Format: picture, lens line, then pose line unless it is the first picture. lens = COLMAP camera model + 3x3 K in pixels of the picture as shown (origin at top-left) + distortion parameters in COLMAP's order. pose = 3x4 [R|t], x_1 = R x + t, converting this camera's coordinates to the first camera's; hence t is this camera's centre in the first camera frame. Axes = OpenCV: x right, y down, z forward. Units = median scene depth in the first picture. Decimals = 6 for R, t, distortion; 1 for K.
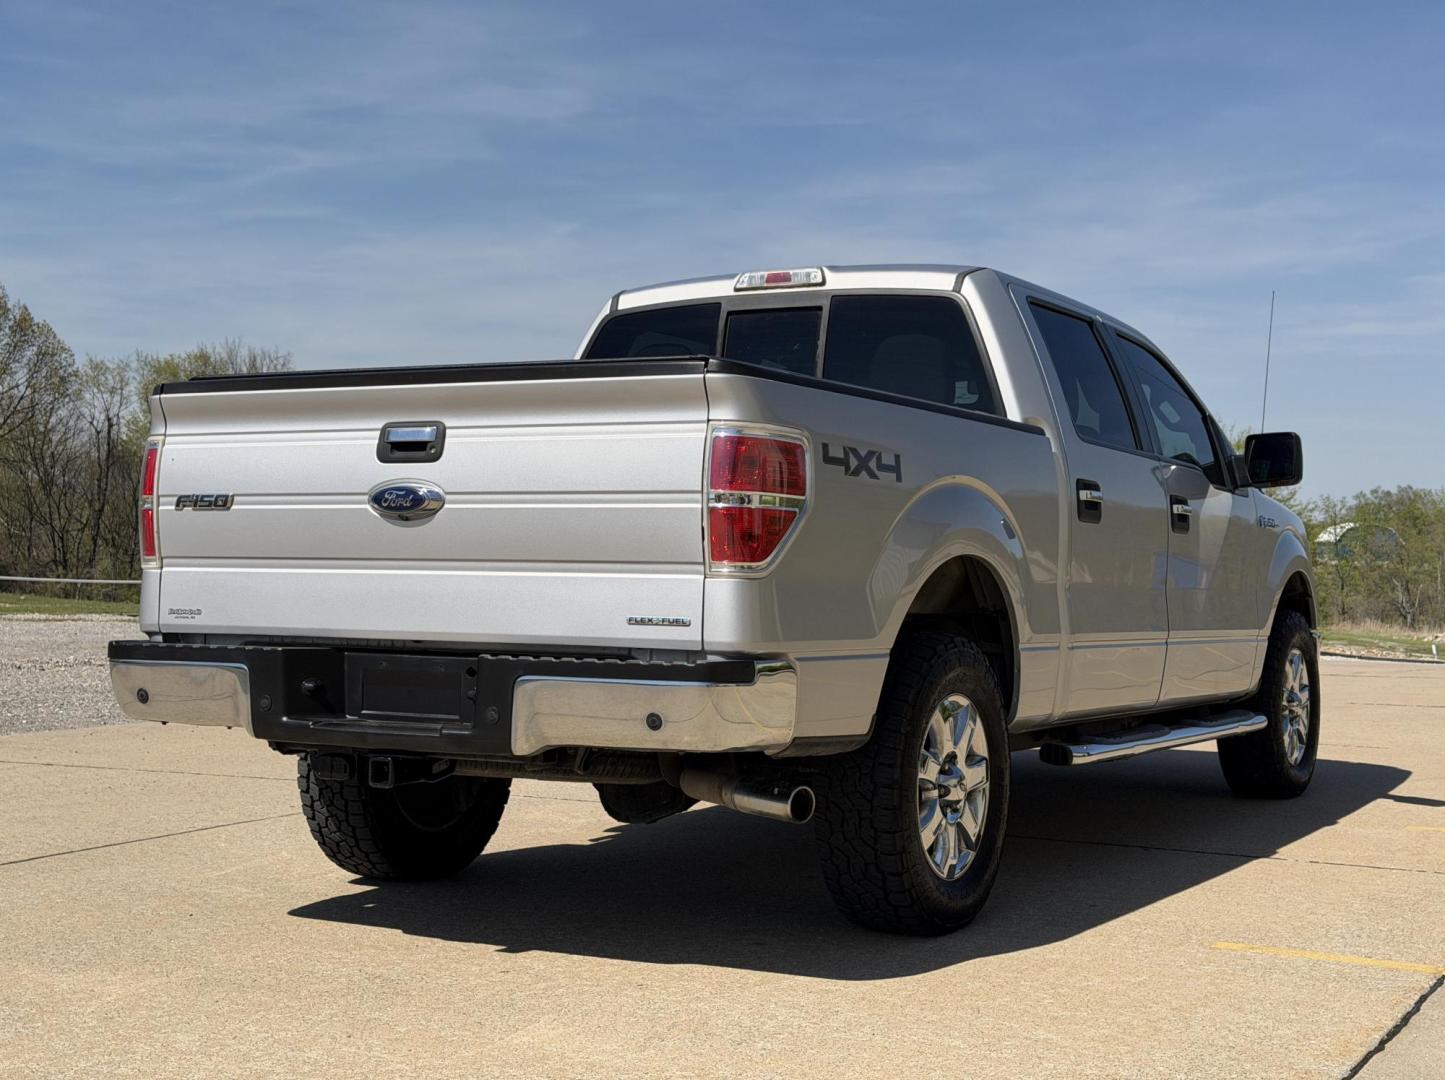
lens RADIAL K [[2014.1, 0, 722.5], [0, 2014.1, 540.0], [0, 0, 1]] dist [0.138662, 0.009789]
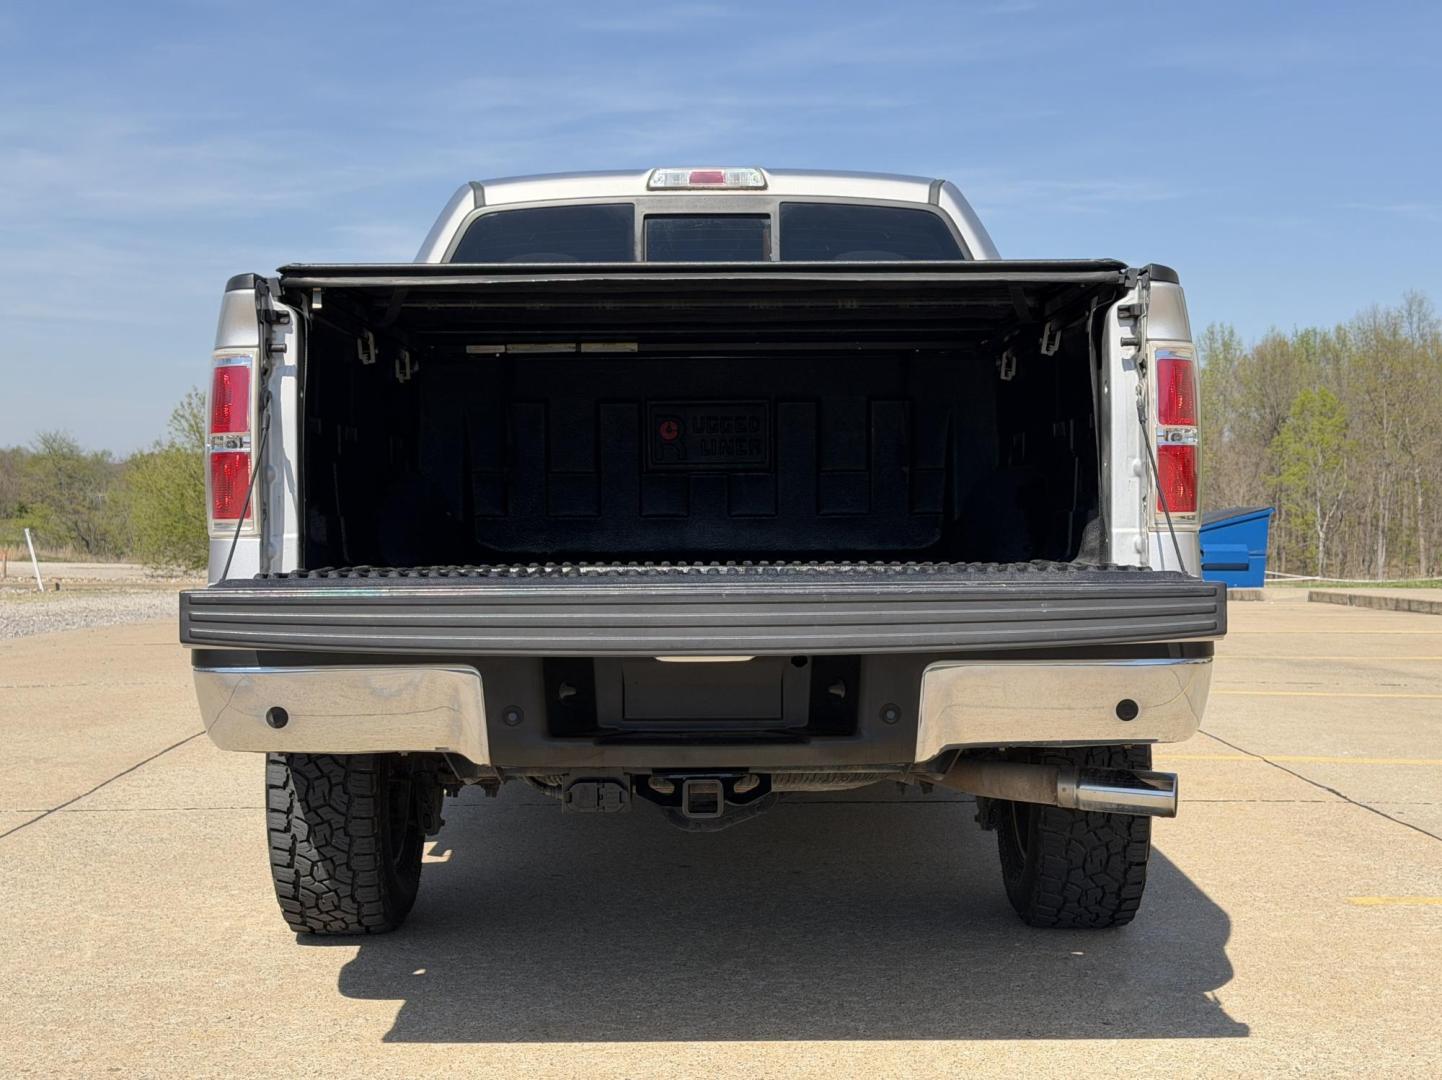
lens RADIAL K [[1999.9, 0, 721.0], [0, 1999.9, 540.0], [0, 0, 1]] dist [0.148758, 0.013324]
pose [[0.870943, -0.026601, 0.490664, -0.492890], [0.011619, 0.999369, 0.033557, -0.006523], [-0.491247, -0.023525, 0.870703, 0.322174]]
